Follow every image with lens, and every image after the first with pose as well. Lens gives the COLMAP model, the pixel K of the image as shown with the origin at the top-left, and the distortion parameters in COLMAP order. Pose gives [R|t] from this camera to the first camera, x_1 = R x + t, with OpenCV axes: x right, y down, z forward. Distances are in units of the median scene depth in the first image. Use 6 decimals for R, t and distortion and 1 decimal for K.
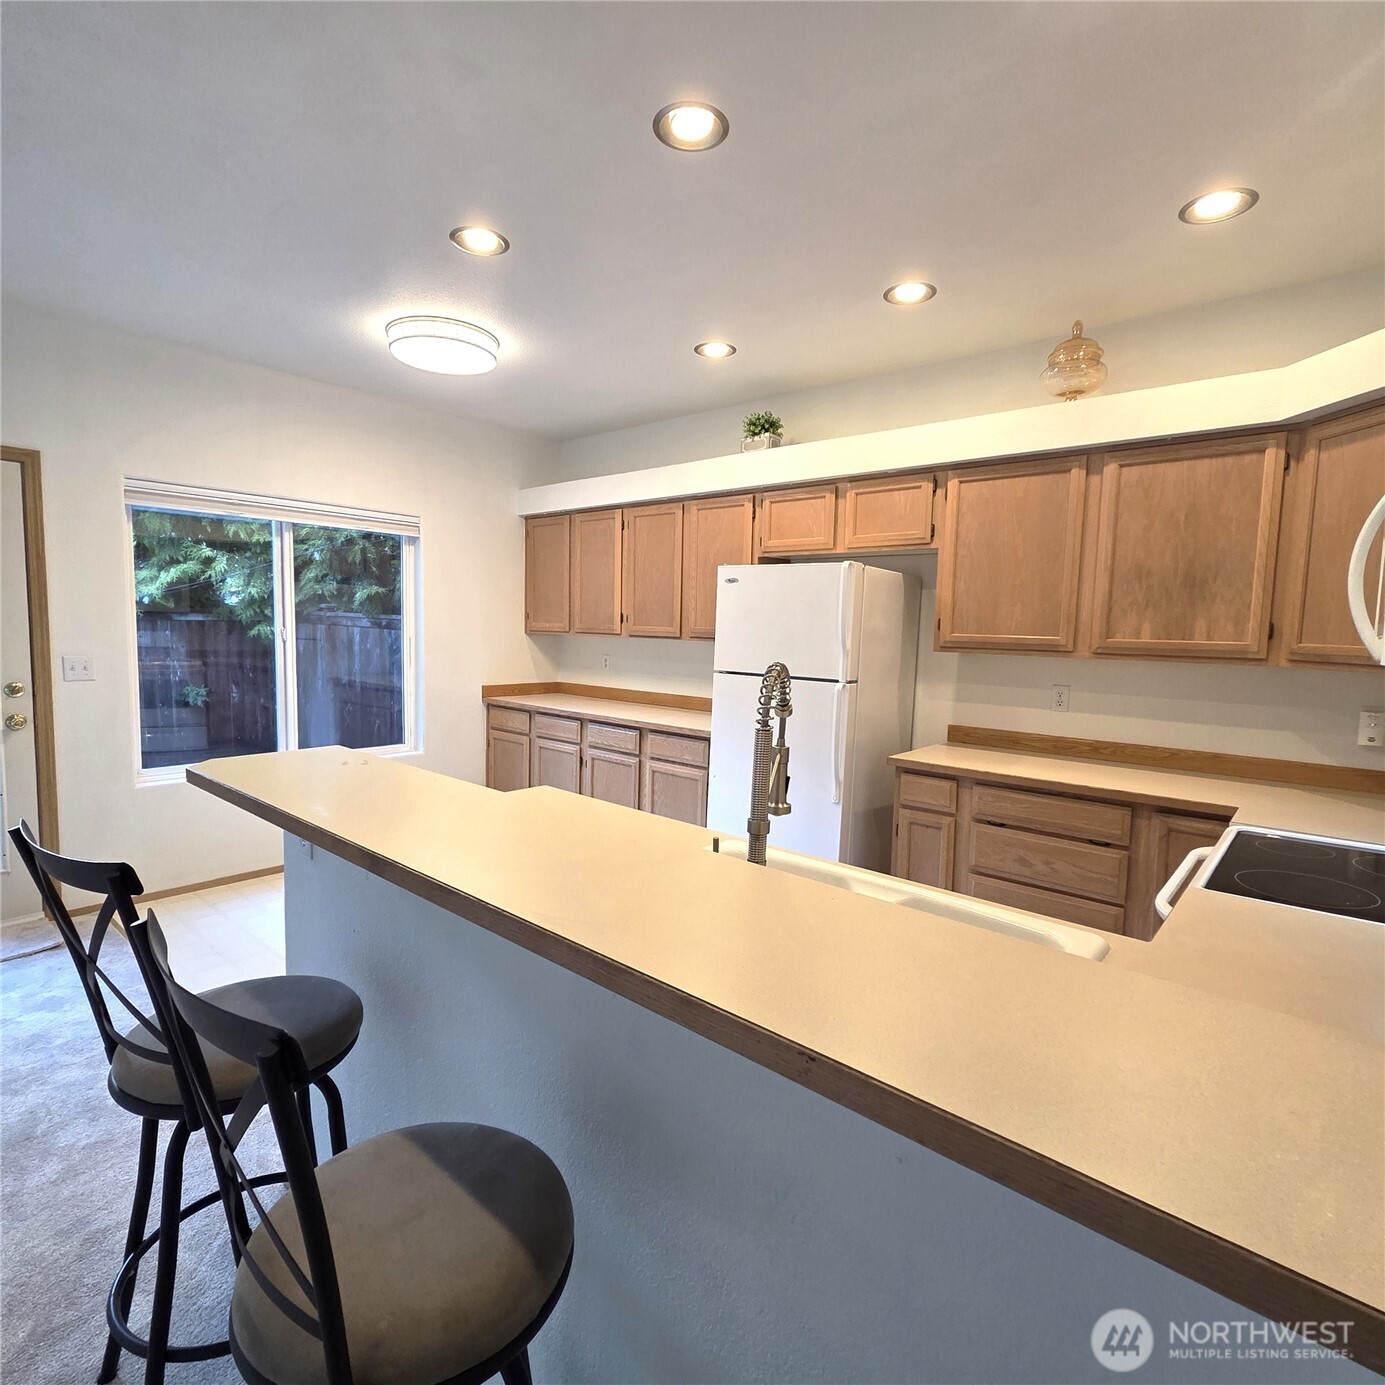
lens RADIAL K [[755.6, 0, 700.4], [0, 755.6, 691.5], [0, 0, 1]] dist [0.003849, 0.001334]
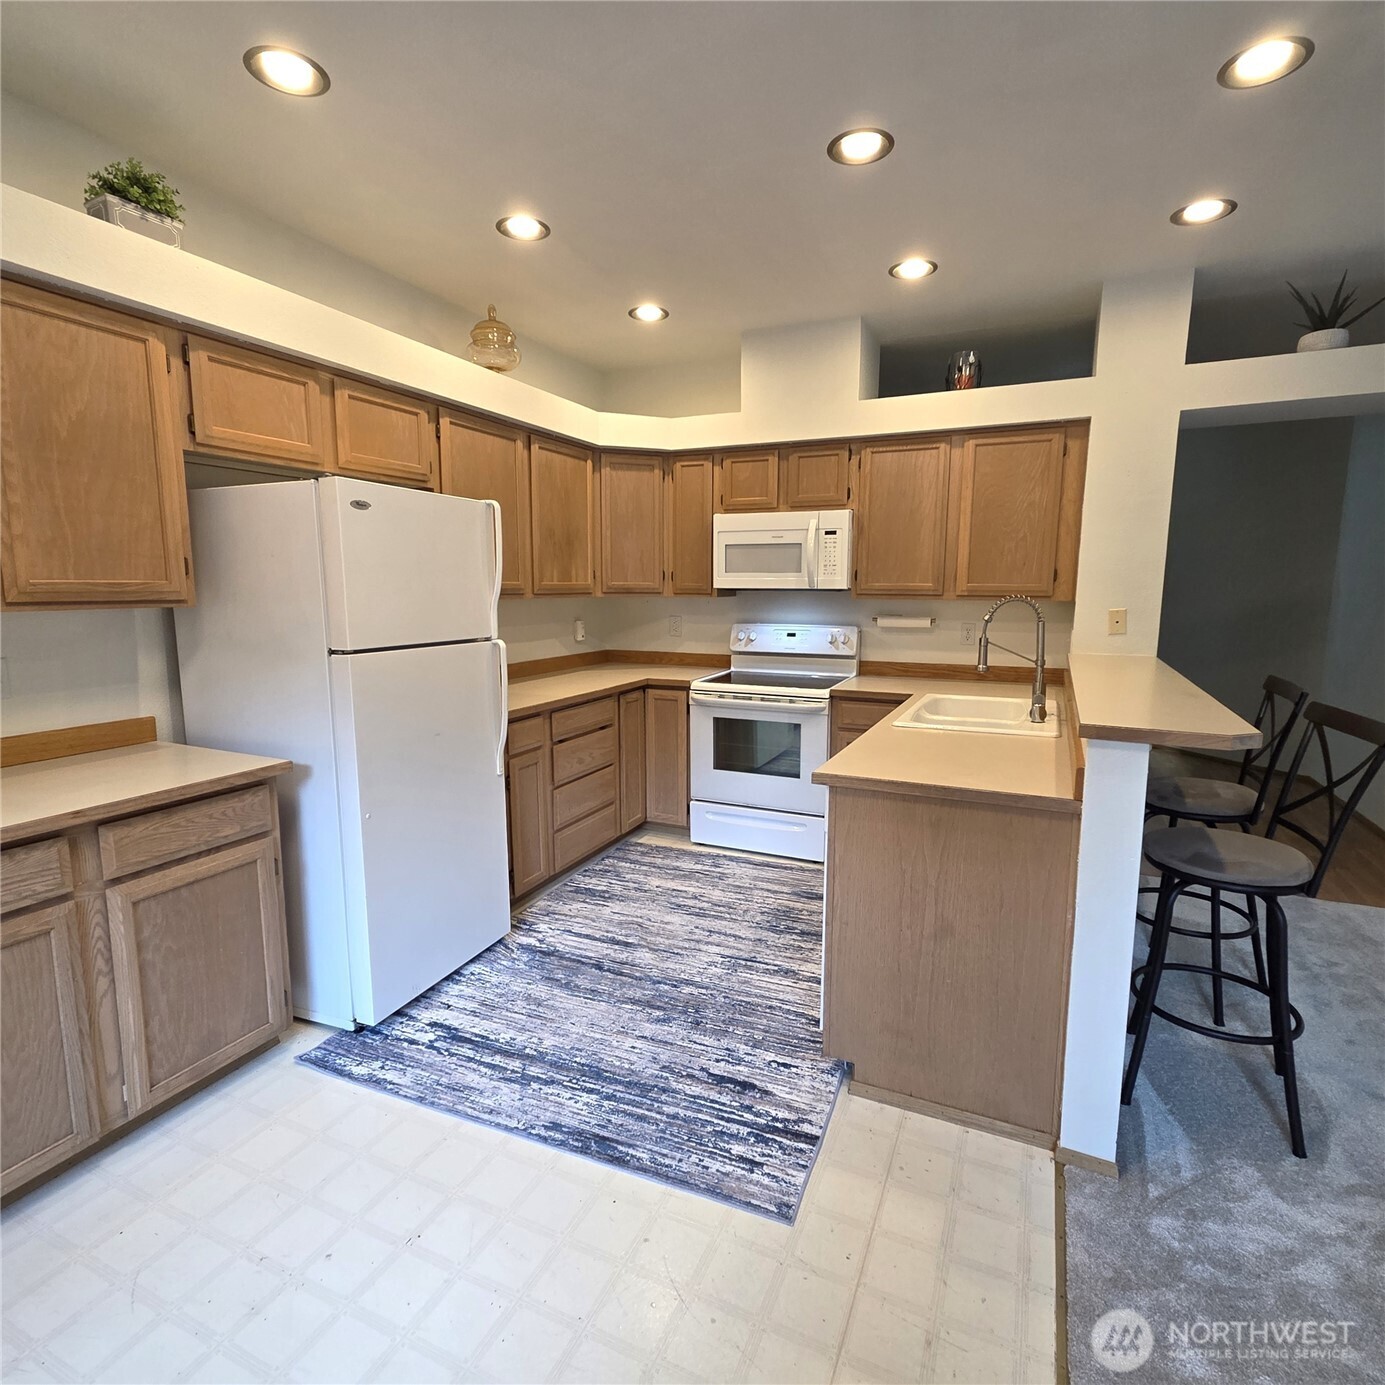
lens RADIAL K [[752.9, 0, 692.5], [0, 752.9, 692.5], [0, 0, 1]] dist [0.007698, 0.000123]
pose [[-0.263762, -0.163054, 0.950707, -0.705999], [0.077938, 0.978784, 0.189493, -0.098037], [-0.961434, 0.124077, -0.245458, 0.977166]]
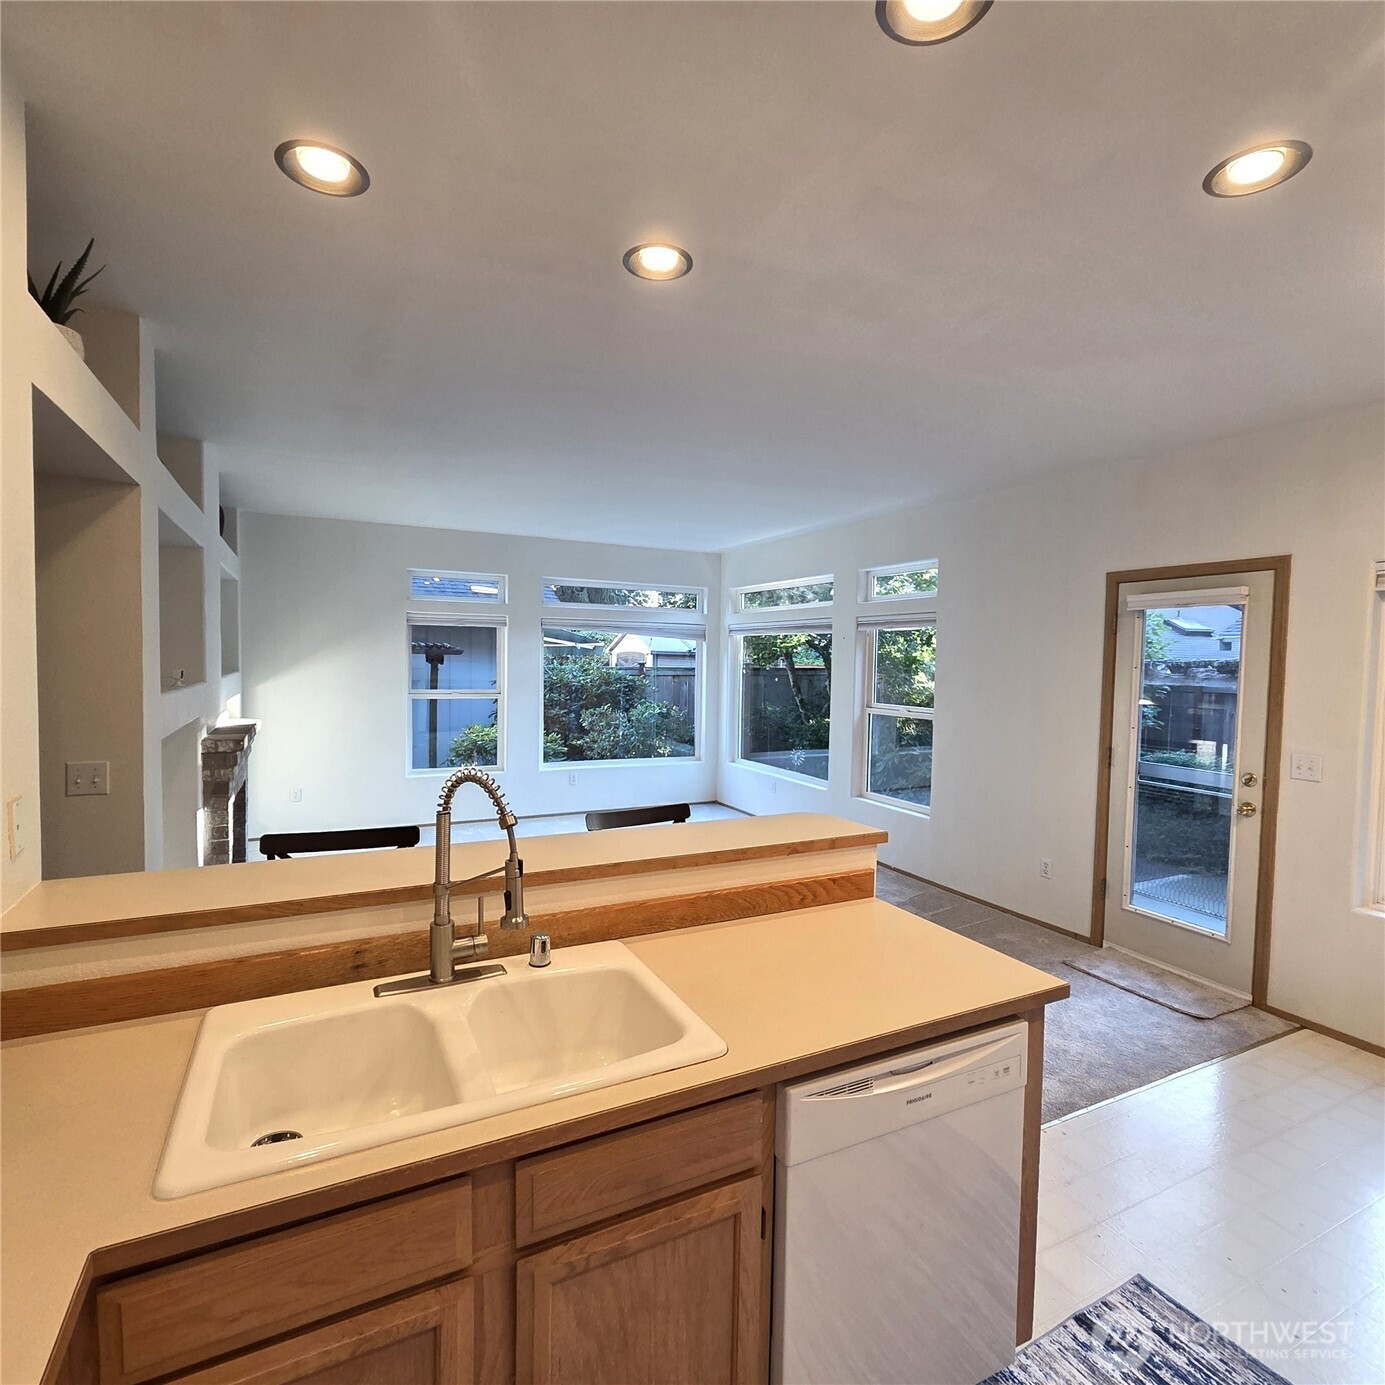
lens RADIAL K [[755.6, 0, 700.4], [0, 755.6, 691.5], [0, 0, 1]] dist [0.003849, 0.001334]
pose [[-0.379950, 0.006903, -0.924981, 0.399560], [-0.110948, 0.992413, 0.052980, -0.098085], [0.918329, 0.122754, -0.376302, 0.679456]]
